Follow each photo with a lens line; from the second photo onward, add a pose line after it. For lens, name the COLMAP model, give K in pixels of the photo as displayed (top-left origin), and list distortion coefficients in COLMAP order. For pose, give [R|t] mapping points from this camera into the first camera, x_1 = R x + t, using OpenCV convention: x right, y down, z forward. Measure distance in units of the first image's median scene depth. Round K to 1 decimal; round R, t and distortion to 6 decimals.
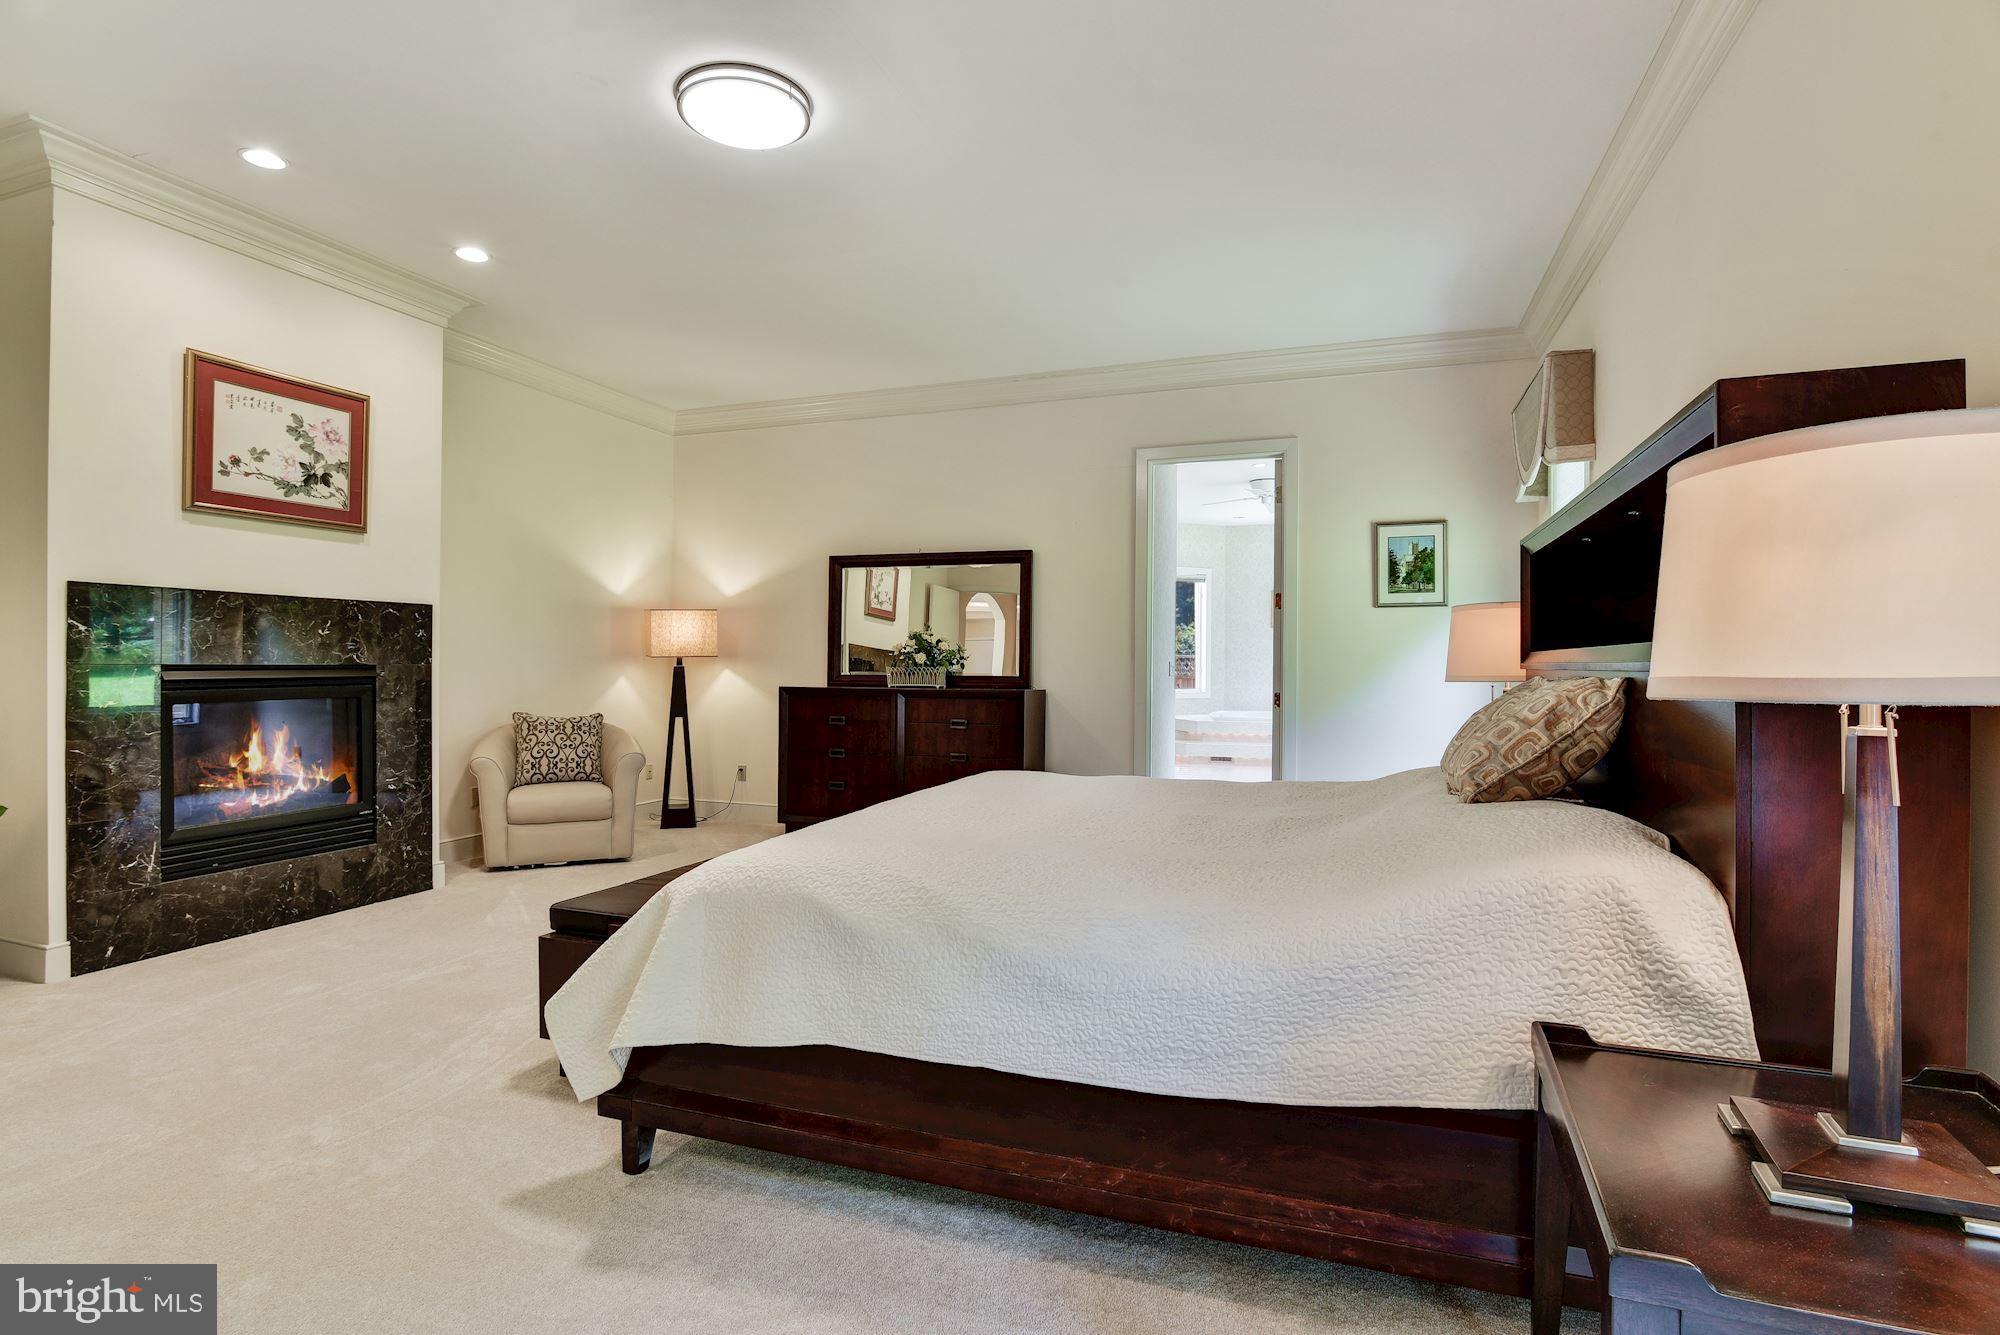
lens RADIAL K [[980.0, 0, 1007.7], [0, 980.0, 672.2], [0, 0, 1]] dist [-0.022061, 0.000678]
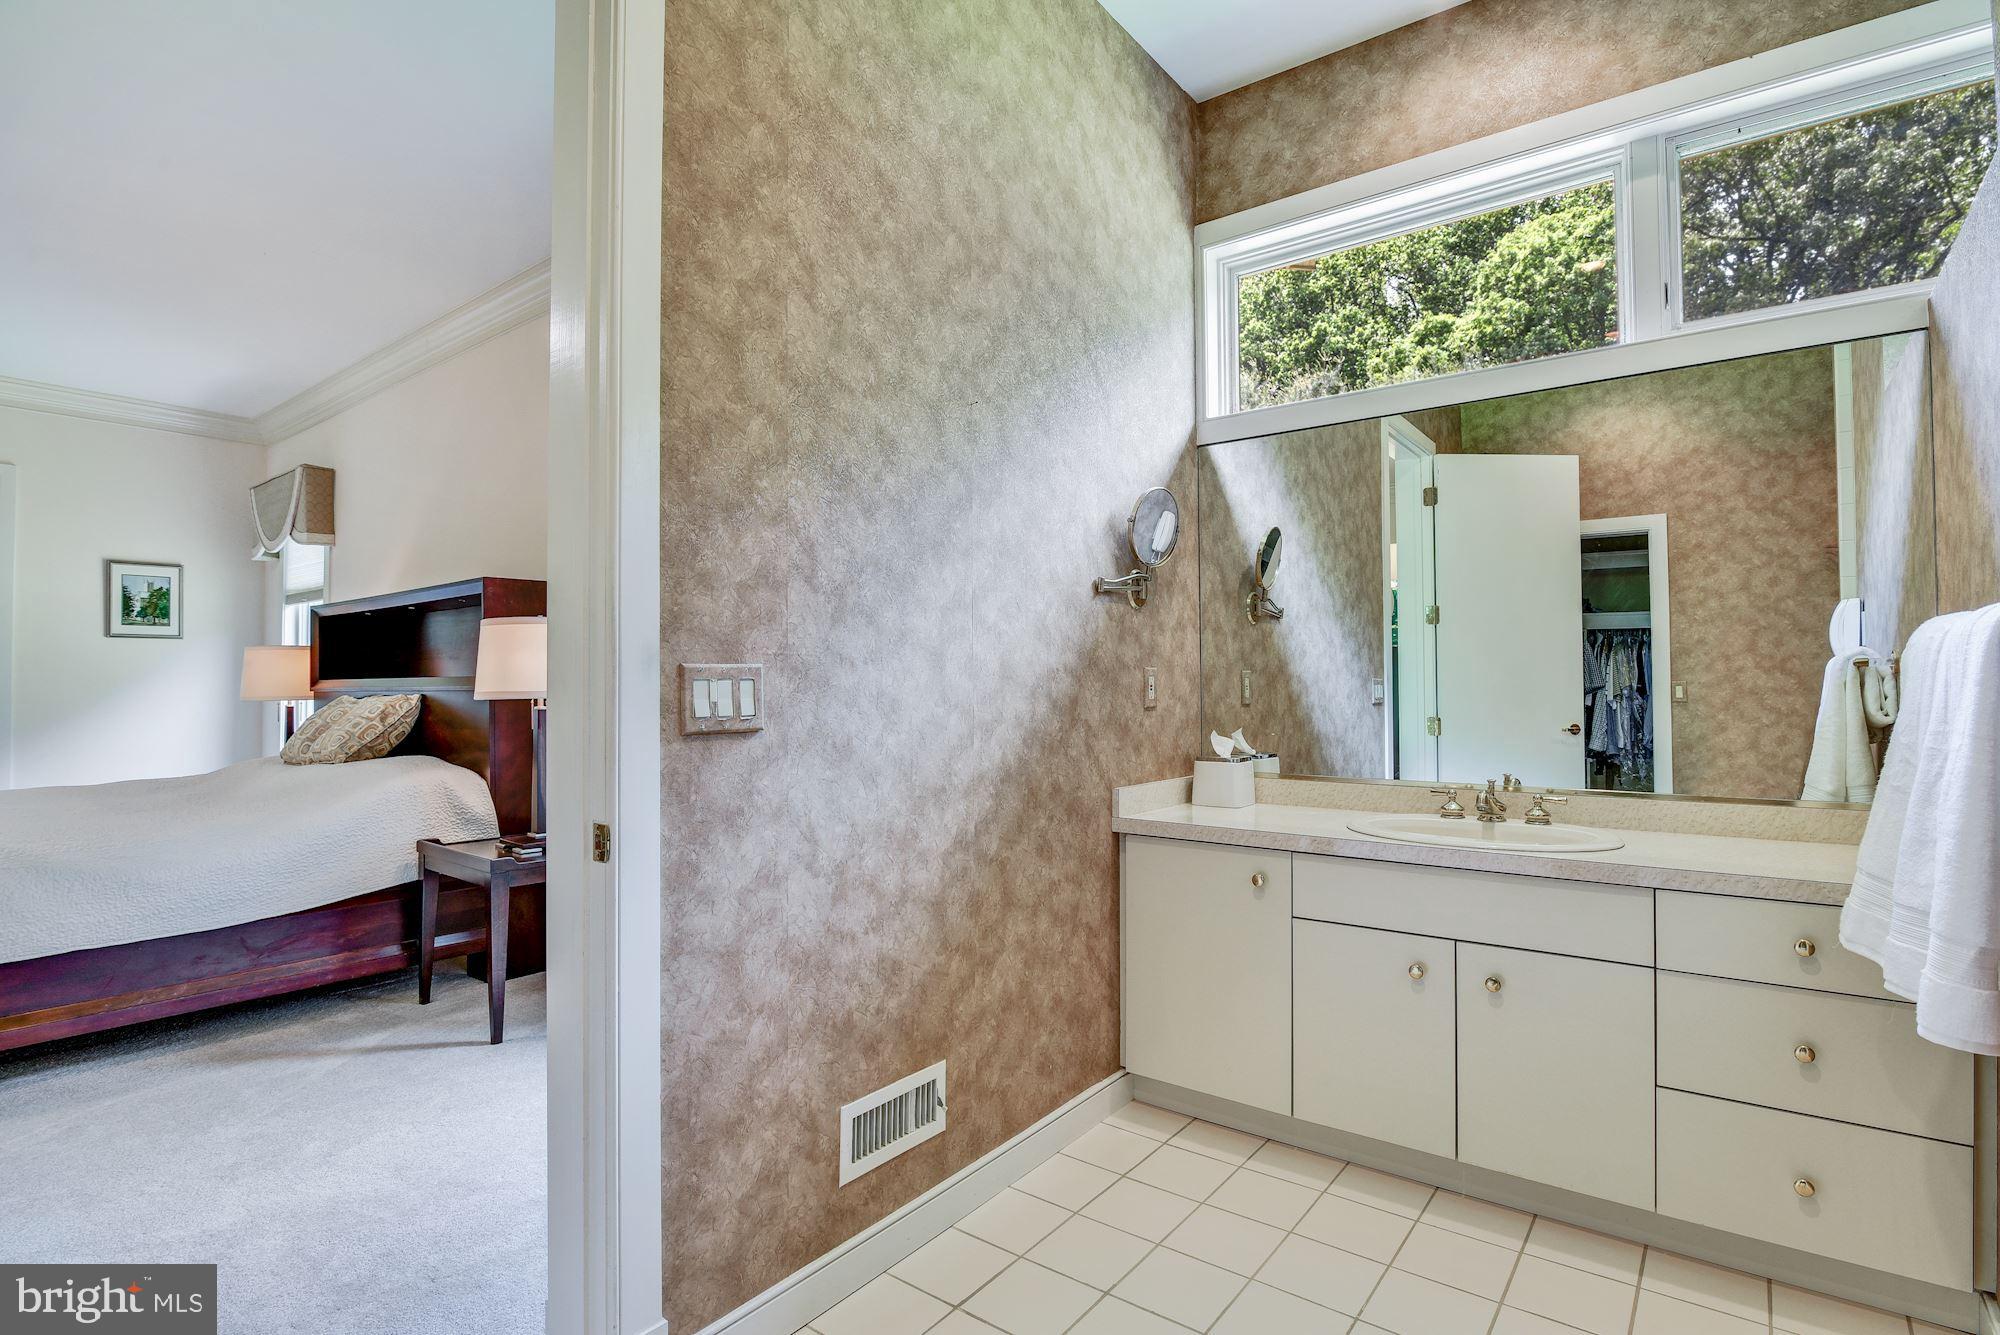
lens RADIAL K [[980.0, 0, 1000.0], [0, 980.0, 672.8], [0, 0, 1]] dist [-0.022061, 0.000678]
pose [[0.315328, 0.008587, 0.948944, -0.400859], [0.013831, 0.999811, -0.013643, 0.002432], [-0.948882, 0.017427, 0.315150, -0.346817]]
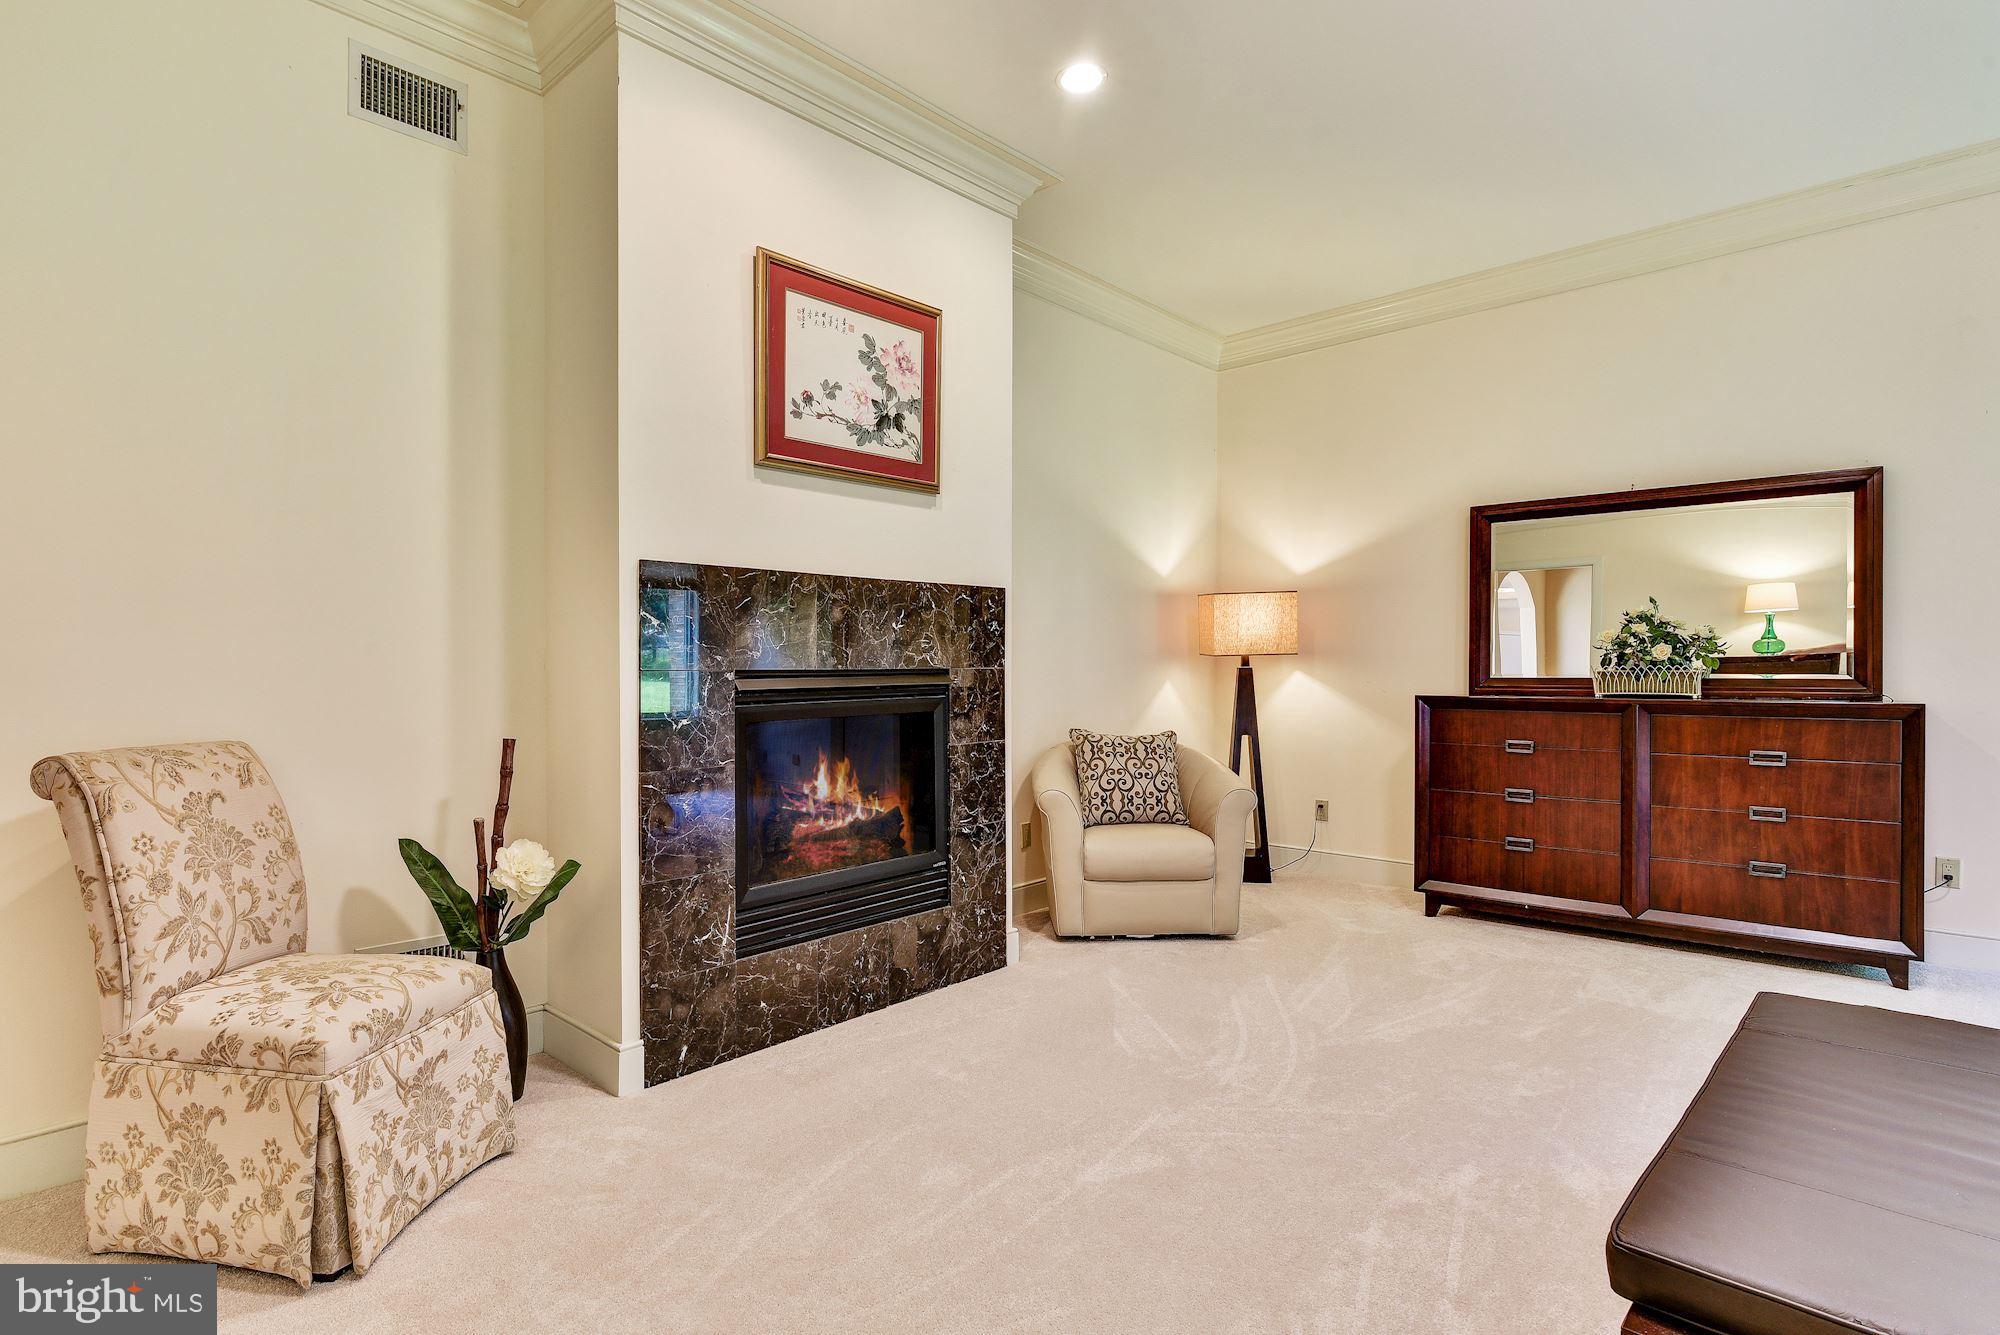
lens RADIAL K [[1006.4, 0, 946.9], [0, 1006.4, 674.8], [0, 0, 1]] dist [-0.001956, -0.000500]
pose [[0.908264, -0.005684, -0.418358, -0.320359], [0.006125, 0.999981, -0.000288, -0.002628], [0.418352, -0.002301, 0.908282, 0.285201]]
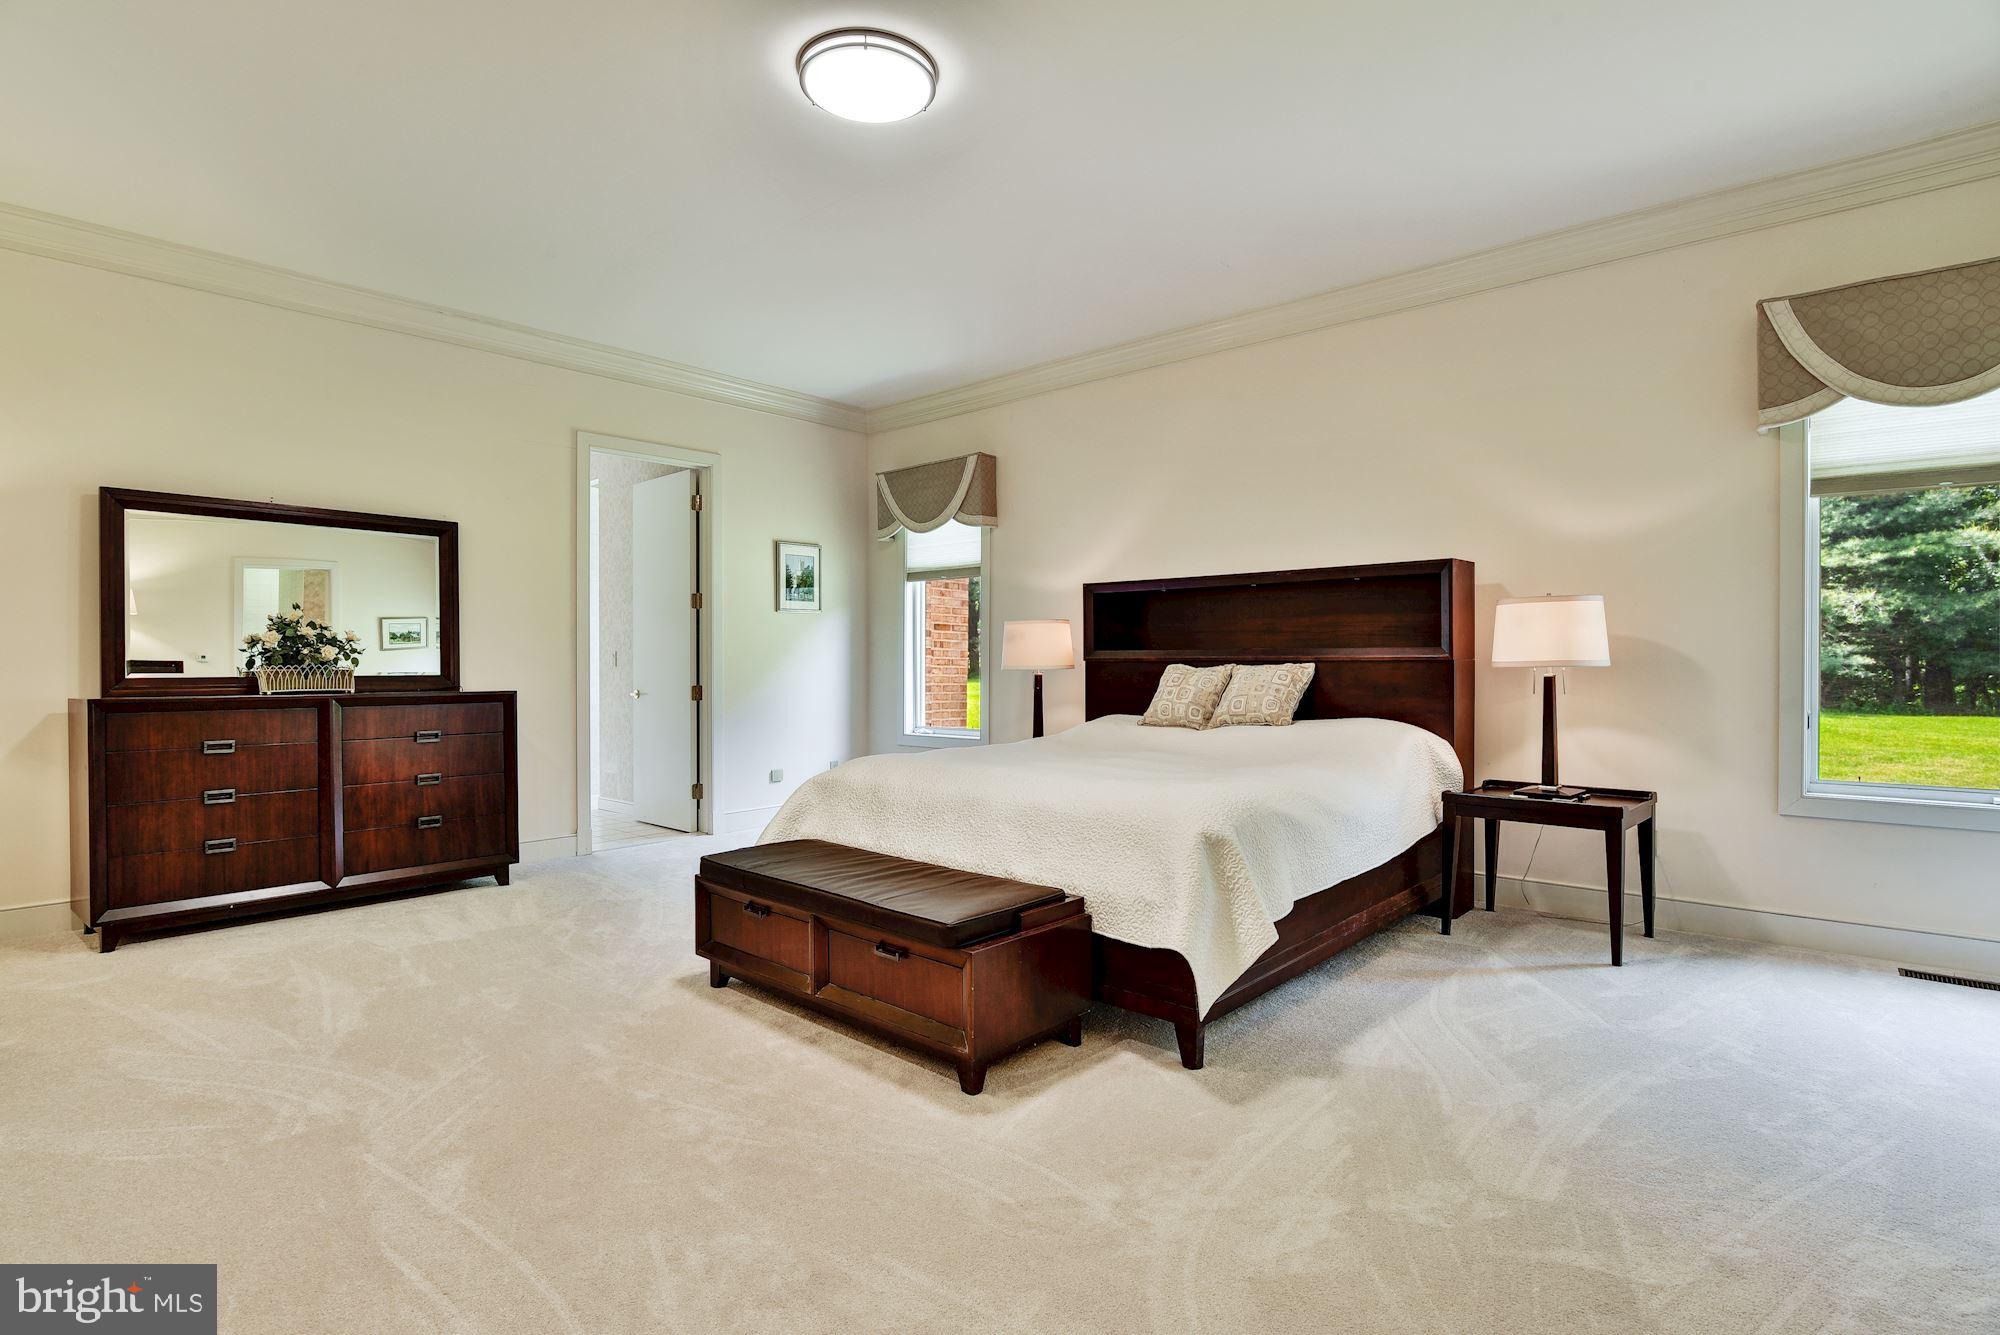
lens RADIAL K [[980.0, 0, 1007.6], [0, 980.0, 672.5], [0, 0, 1]] dist [-0.022061, 0.000678]
pose [[0.376498, -0.014770, 0.926300, -0.763969], [0.011352, 0.999871, 0.011329, -0.002701], [-0.926348, 0.006250, 0.376617, 0.353680]]
